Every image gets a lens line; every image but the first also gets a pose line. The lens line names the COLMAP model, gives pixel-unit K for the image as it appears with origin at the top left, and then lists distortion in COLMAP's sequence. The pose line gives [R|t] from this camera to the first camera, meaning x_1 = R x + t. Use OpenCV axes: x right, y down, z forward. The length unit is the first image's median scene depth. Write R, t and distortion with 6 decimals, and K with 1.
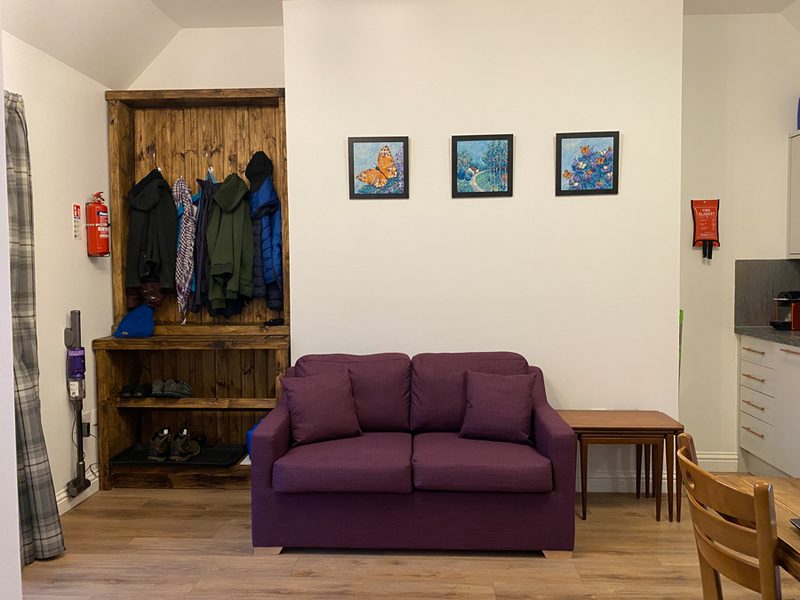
lens RADIAL K [[612.1, 0, 400.0], [0, 612.1, 300.0], [0, 0, 1]] dist [0.074325, -0.094693]
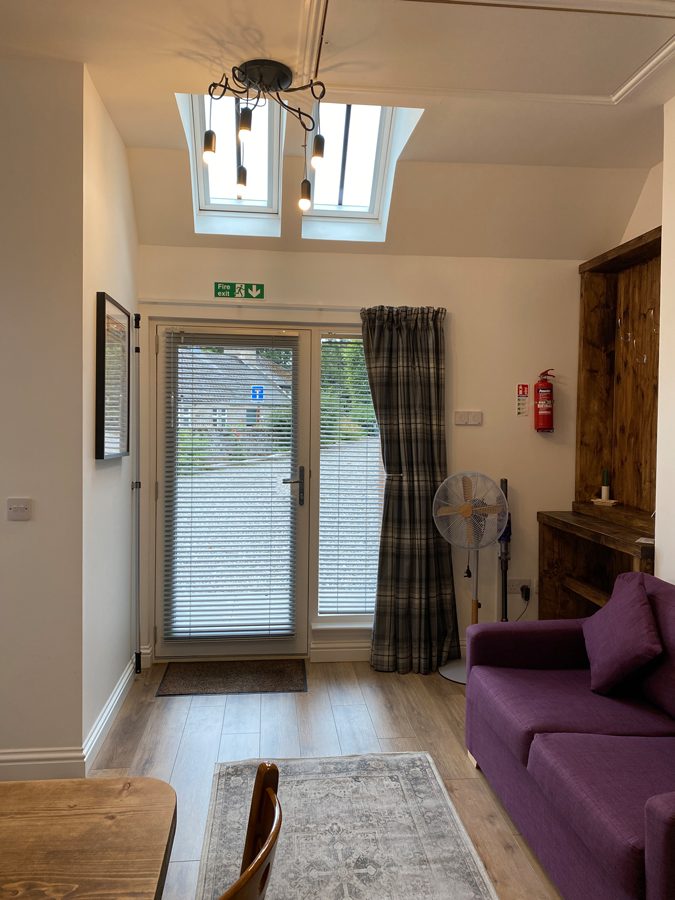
lens RADIAL K [[688.7, 0, 337.5], [0, 688.7, 450.0], [0, 0, 1]] dist [0.074325, -0.094693]
pose [[0.157157, 0.049560, -0.986329, 0.614986], [-0.067920, 0.996918, 0.039270, -0.063938], [0.985235, 0.060820, 0.160039, 0.489568]]
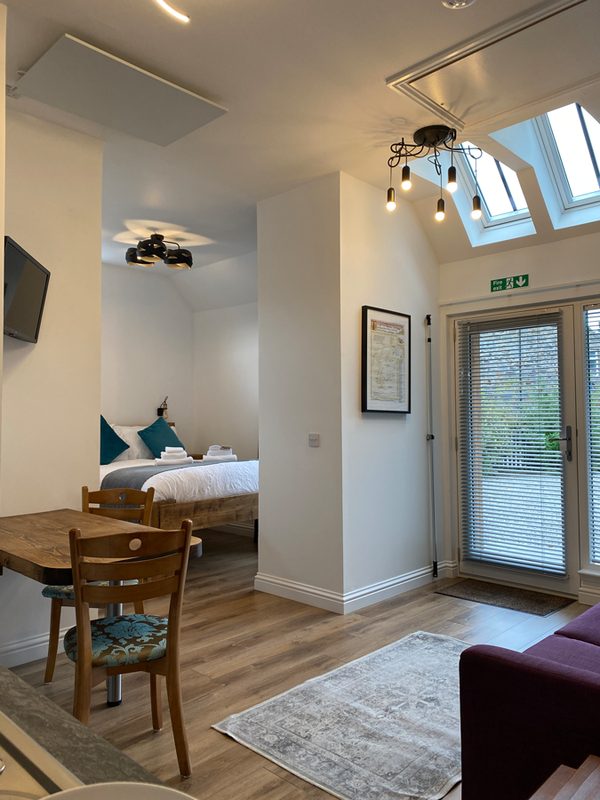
lens RADIAL K [[612.1, 0, 300.0], [0, 612.1, 400.0], [0, 0, 1]] dist [0.074325, -0.094693]
pose [[-0.656177, -0.012436, -0.754505, 0.690397], [-0.031936, 0.999426, 0.011302, -0.029872], [0.753931, 0.031512, -0.656197, 1.033464]]
